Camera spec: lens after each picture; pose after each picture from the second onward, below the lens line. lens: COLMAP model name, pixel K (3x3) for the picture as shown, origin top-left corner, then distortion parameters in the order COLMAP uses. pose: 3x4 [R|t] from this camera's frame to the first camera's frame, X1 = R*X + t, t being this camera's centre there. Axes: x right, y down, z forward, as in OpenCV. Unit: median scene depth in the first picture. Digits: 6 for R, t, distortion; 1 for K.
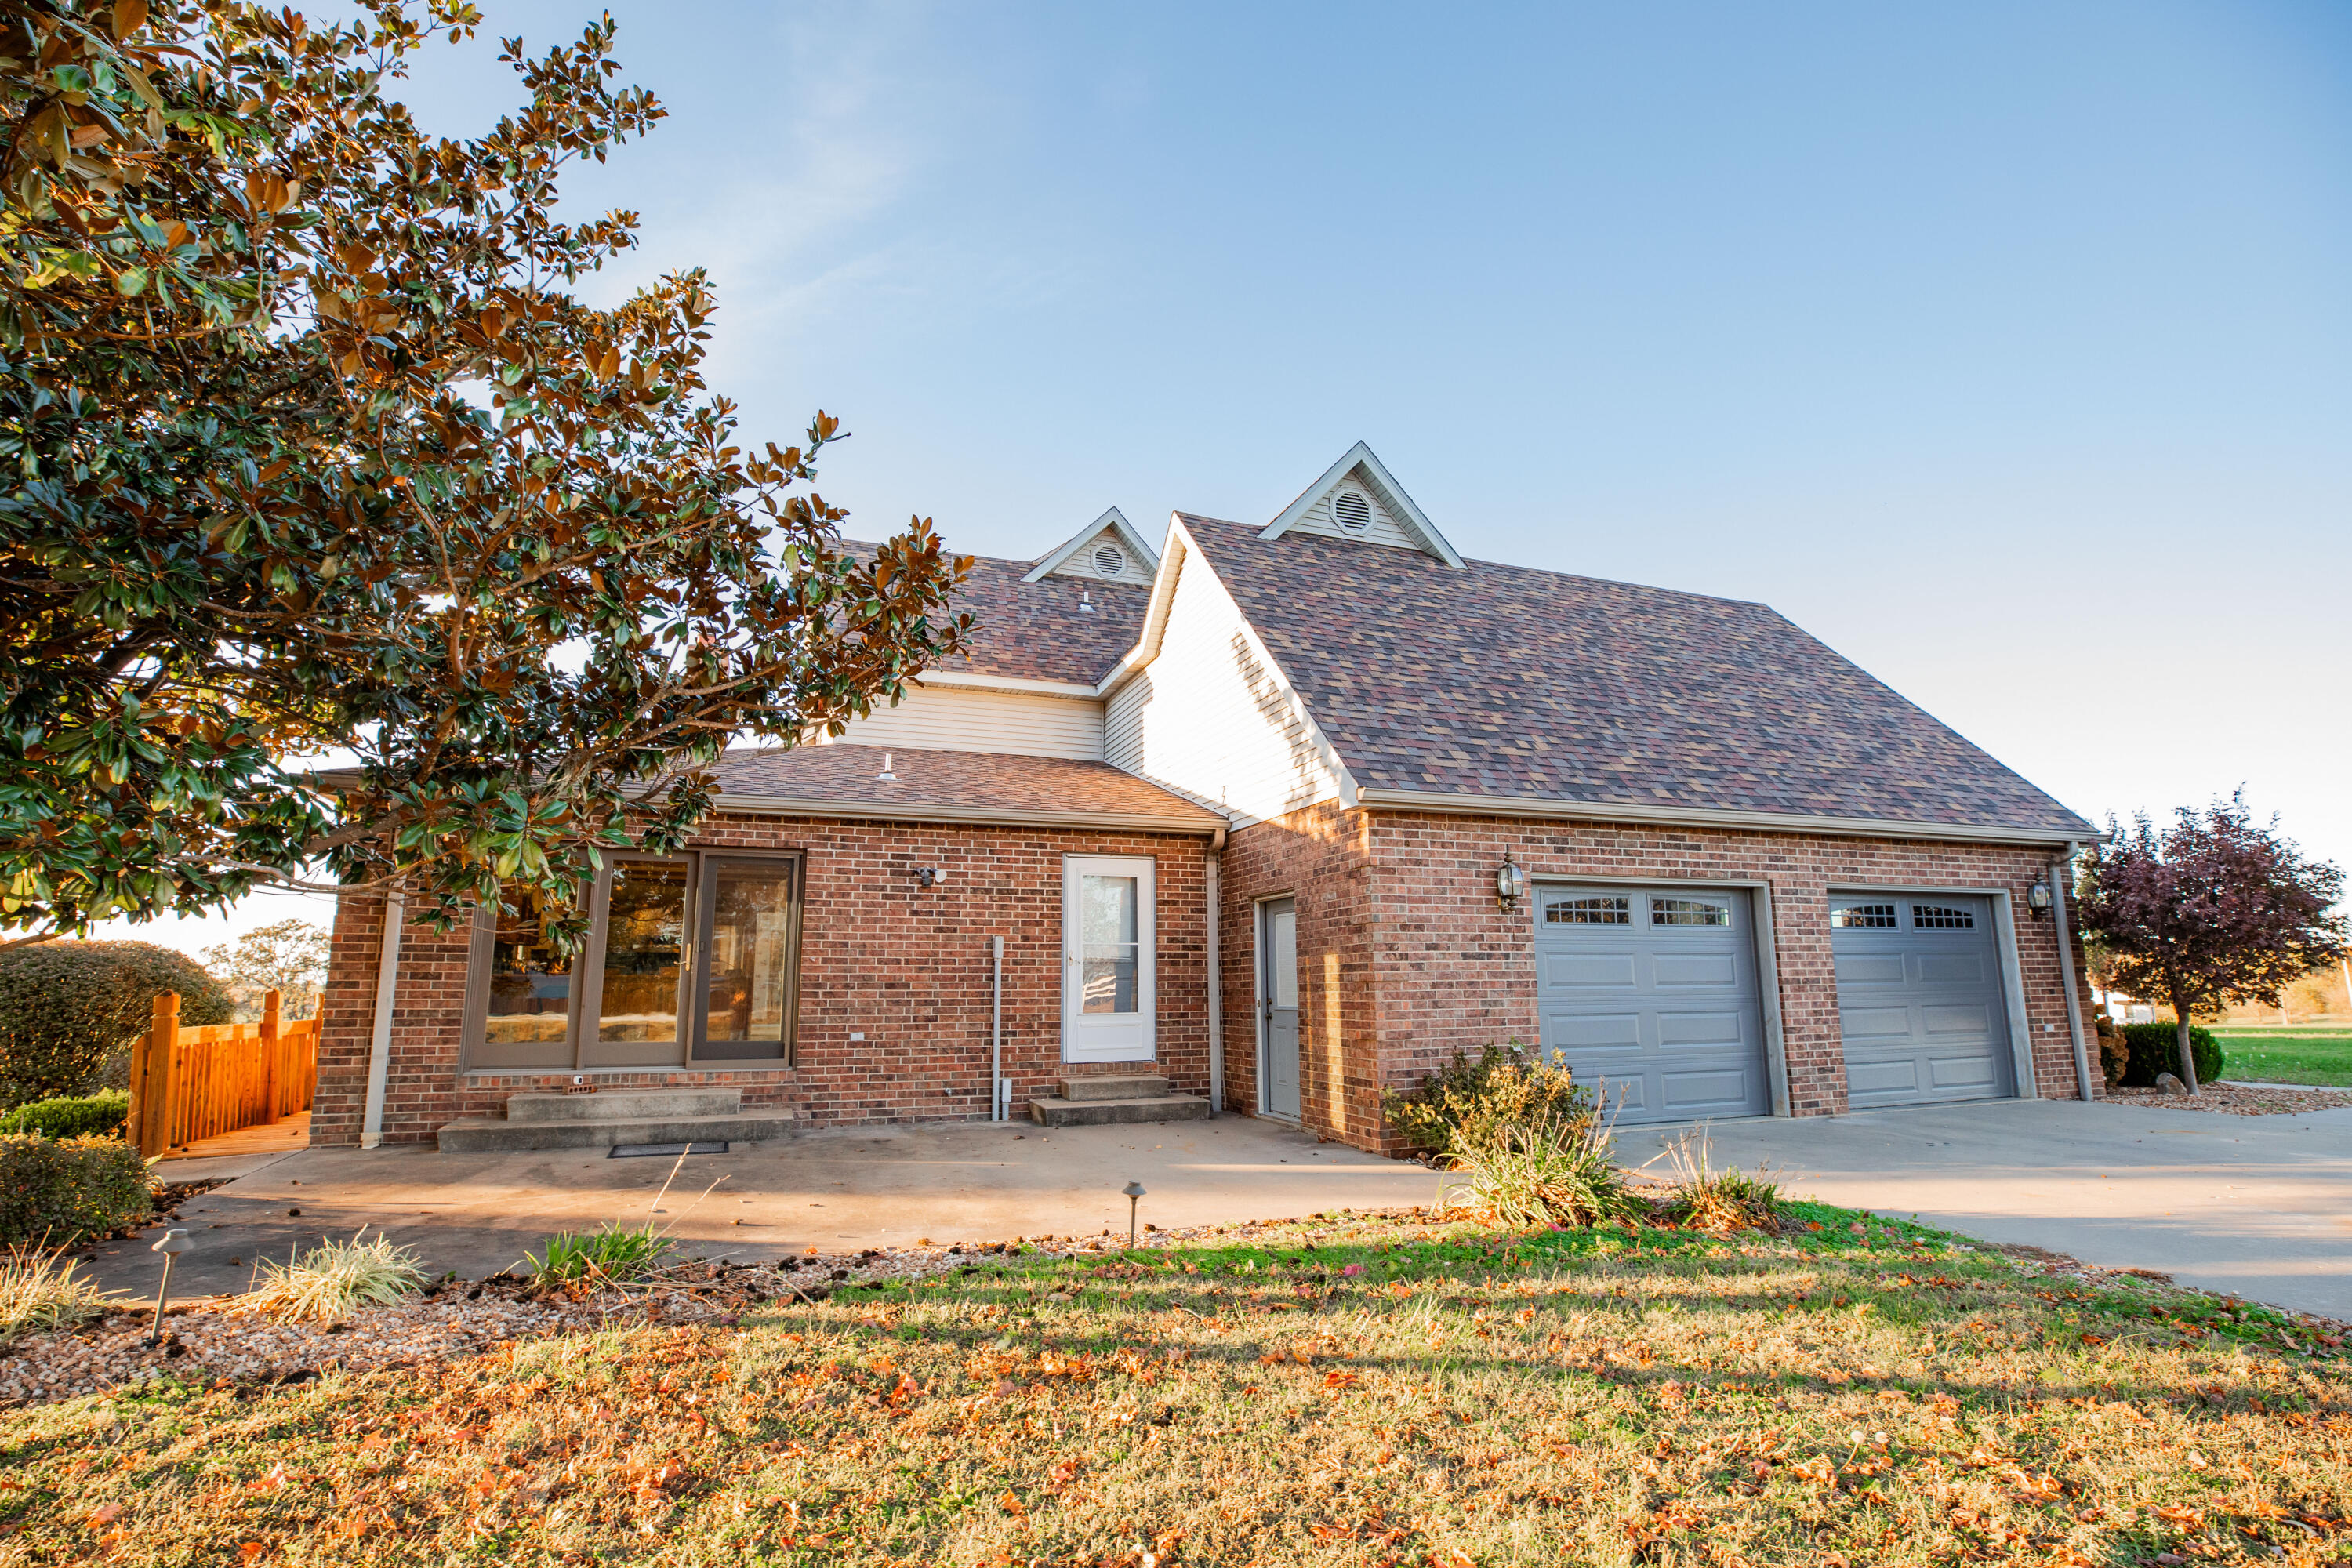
lens RADIAL K [[1115.0, 0, 1176.0], [0, 1115.0, 784.0], [0, 0, 1]] dist [-0.038462, -0.000284]
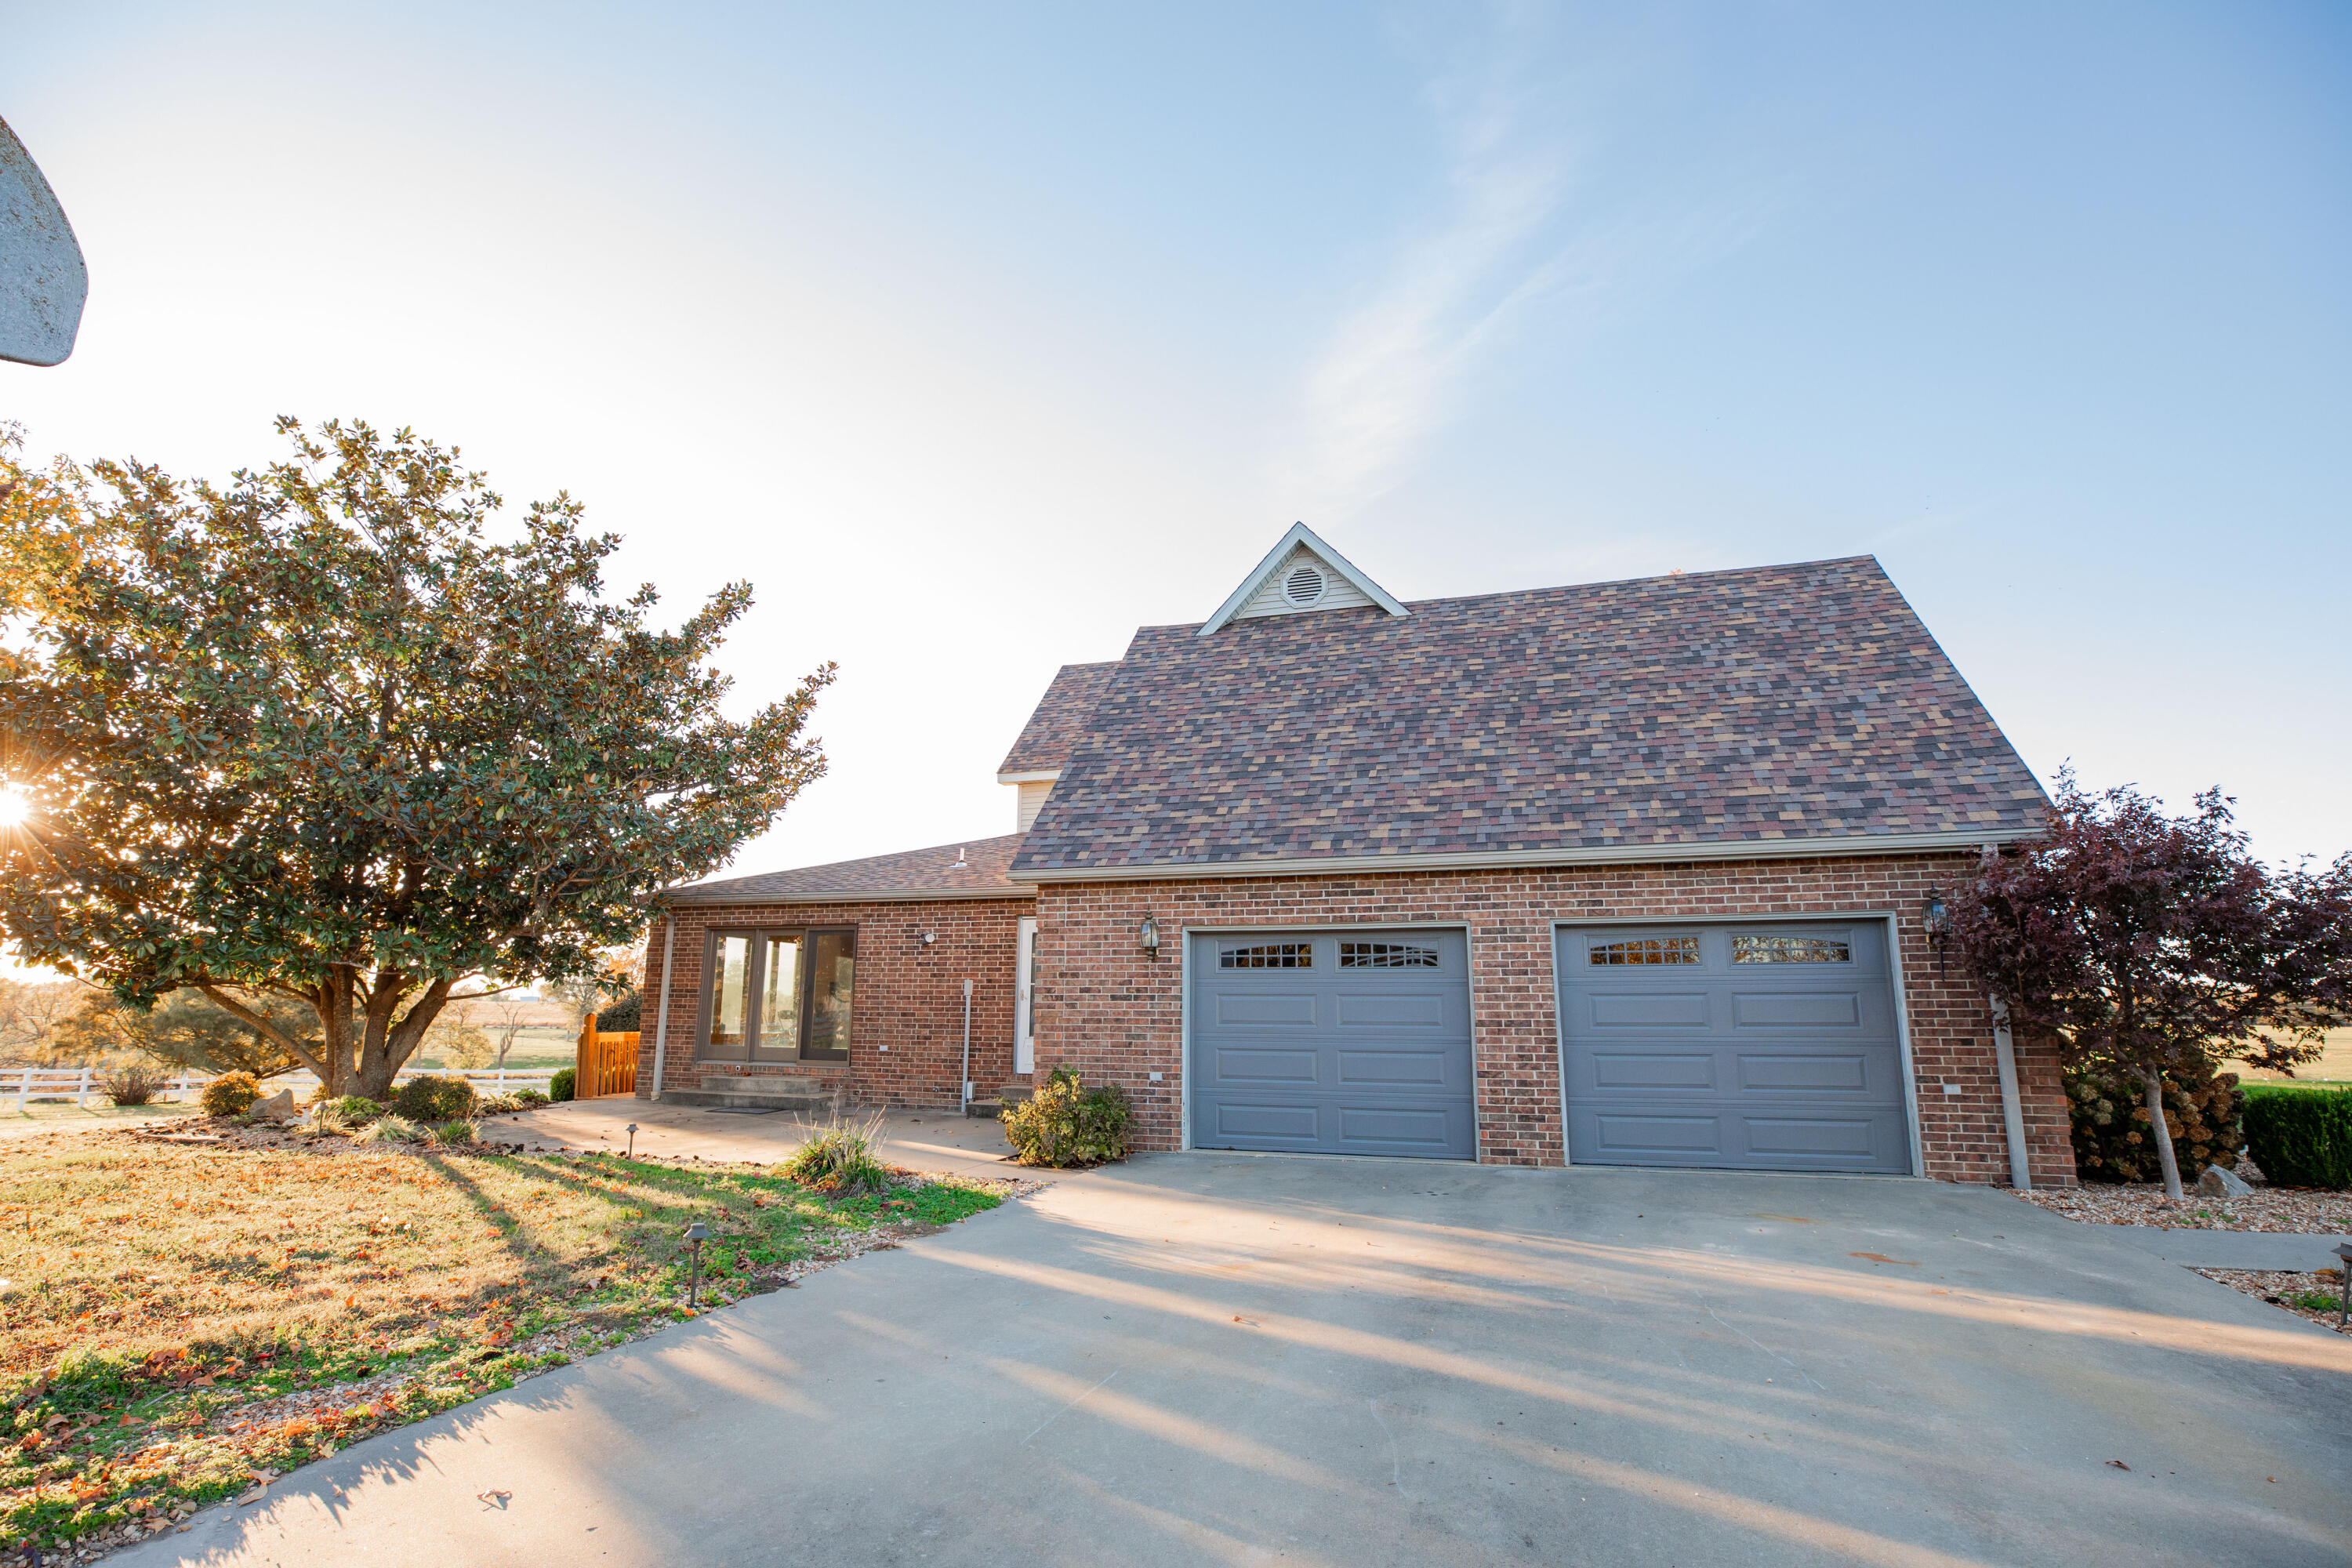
lens RADIAL K [[1129.0, 0, 1176.0], [0, 1129.0, 784.0], [0, 0, 1]] dist [-0.051672, 0.000033]
pose [[0.783580, -0.112024, -0.611108, 0.969525], [0.101305, 0.993484, -0.052223, -0.007128], [0.612976, -0.020987, 0.789823, 0.053838]]
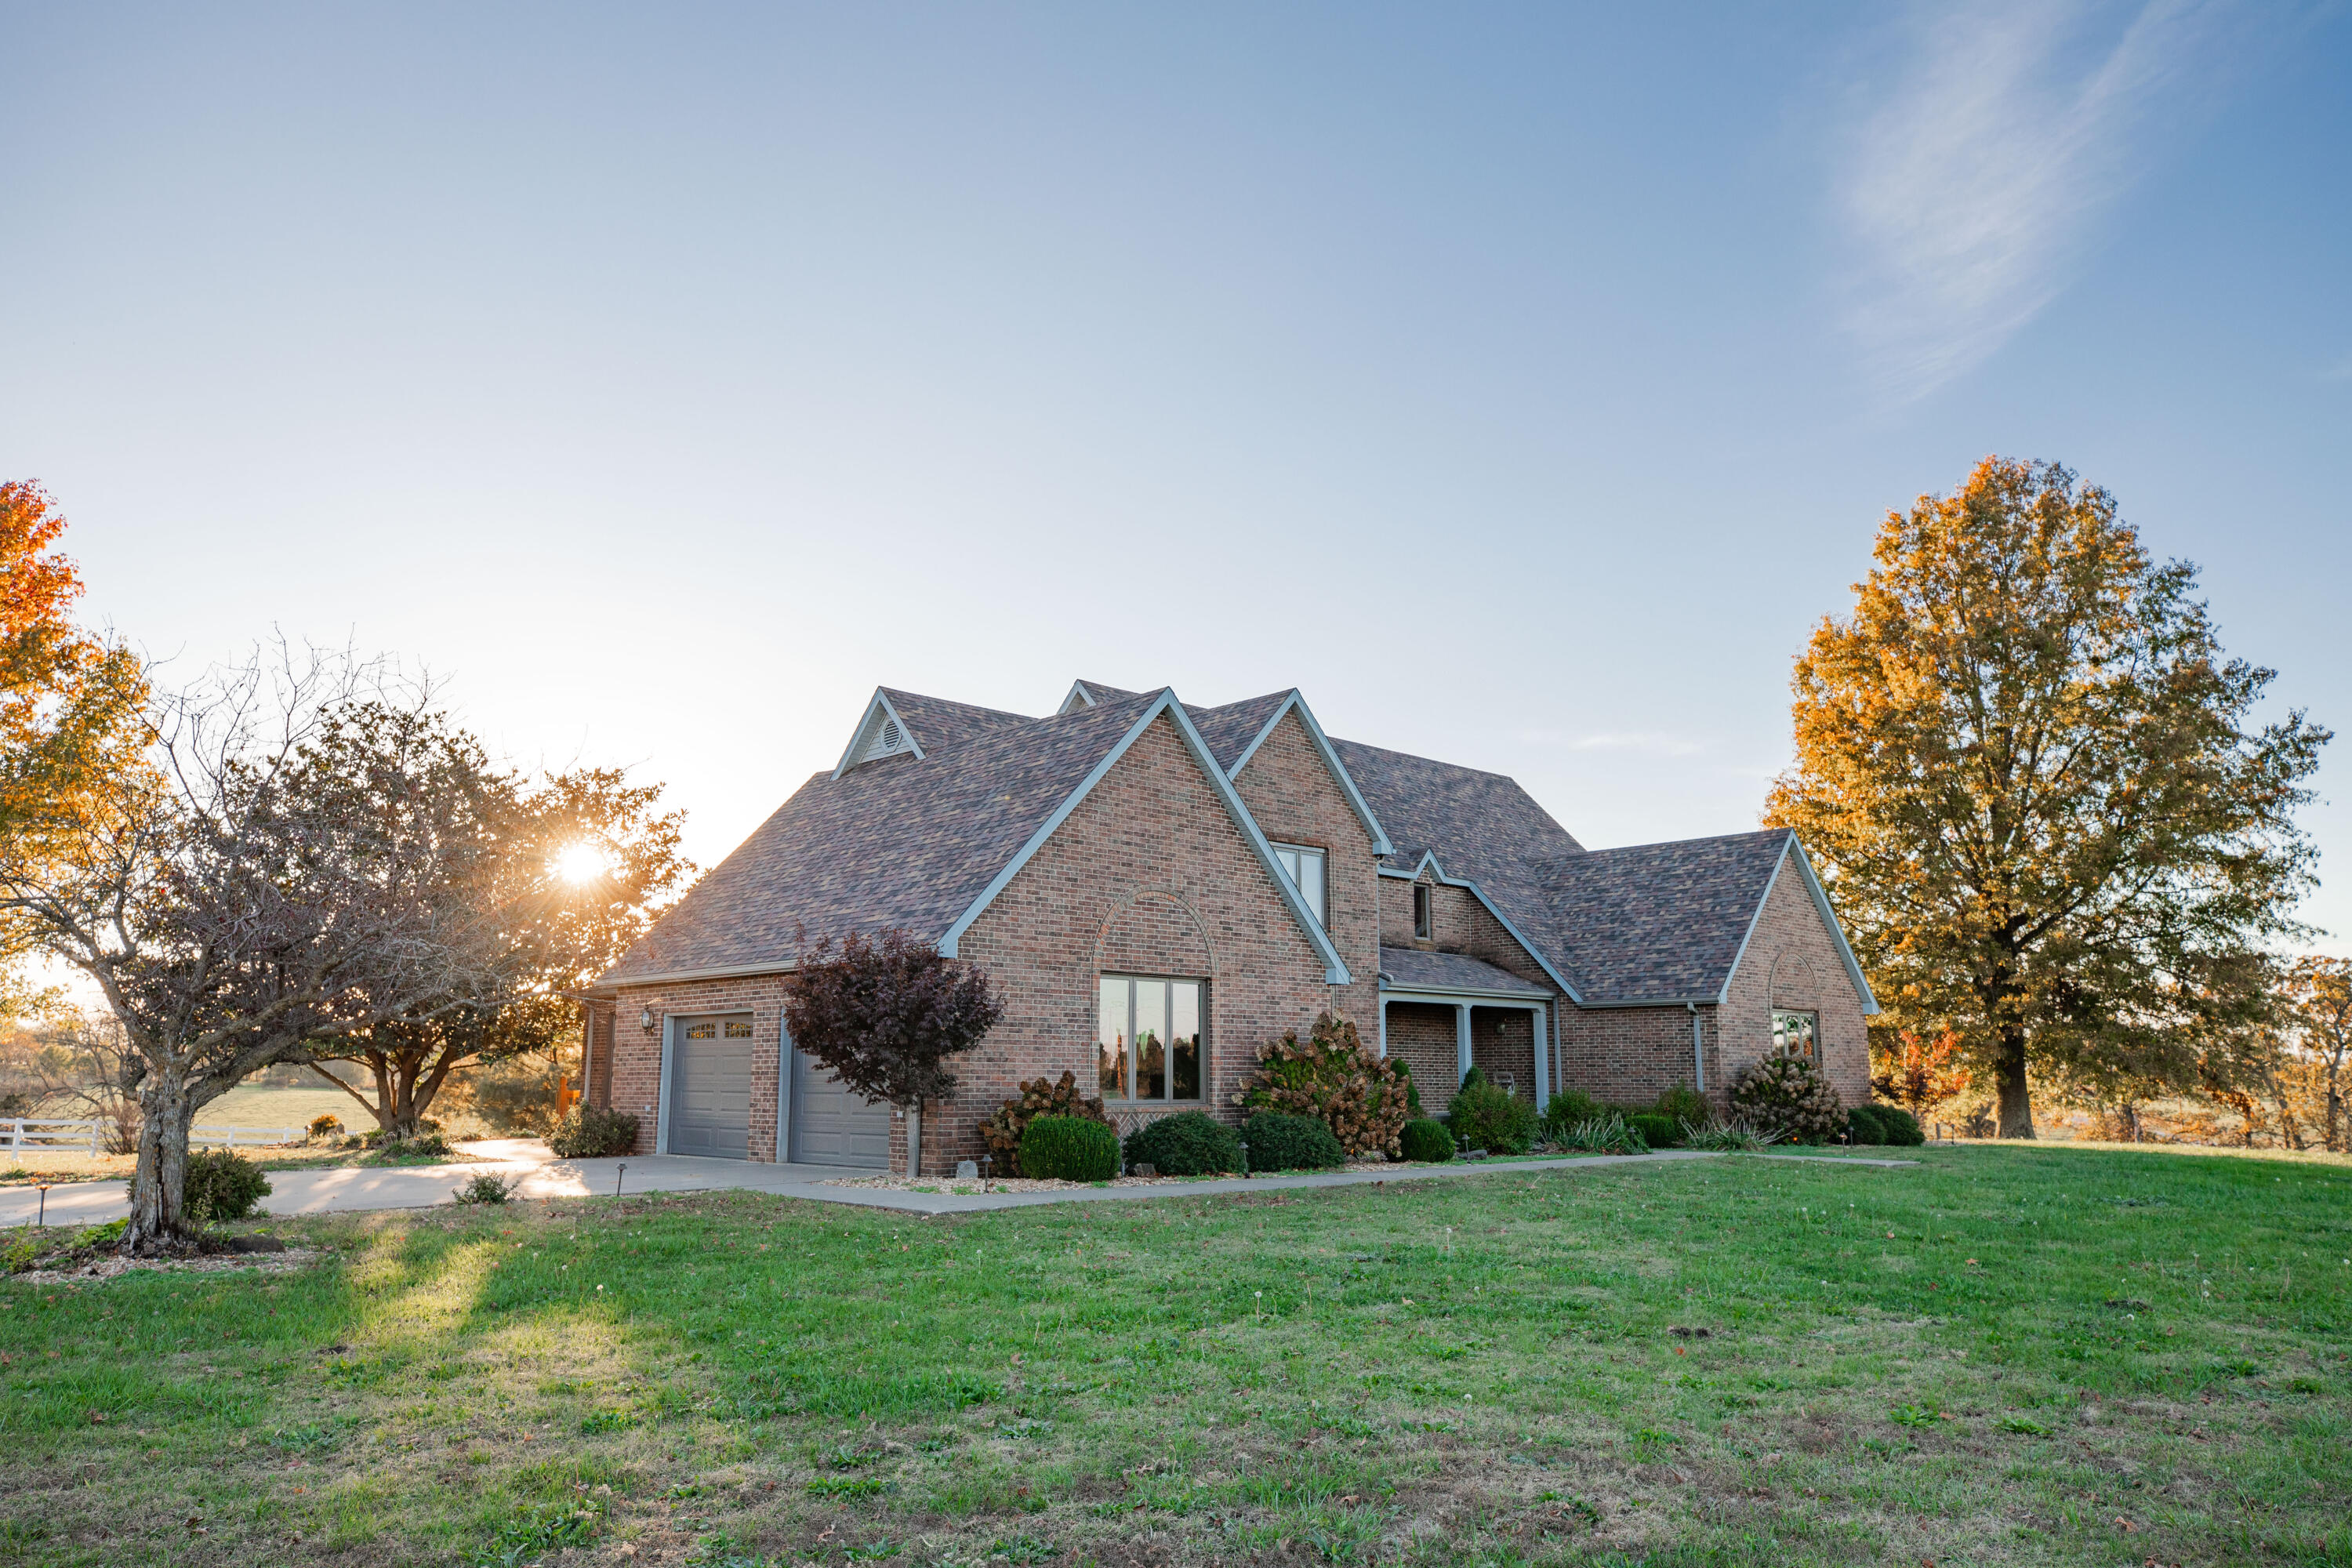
lens RADIAL K [[1608.1, 0, 1176.0], [0, 1608.1, 784.0], [0, 0, 1]] dist [0.000470, 0.000072]
pose [[0.400216, -0.156408, -0.902975, 2.866970], [0.162305, 0.981849, -0.098133, 0.098240], [0.901934, -0.107283, 0.418338, 0.633839]]
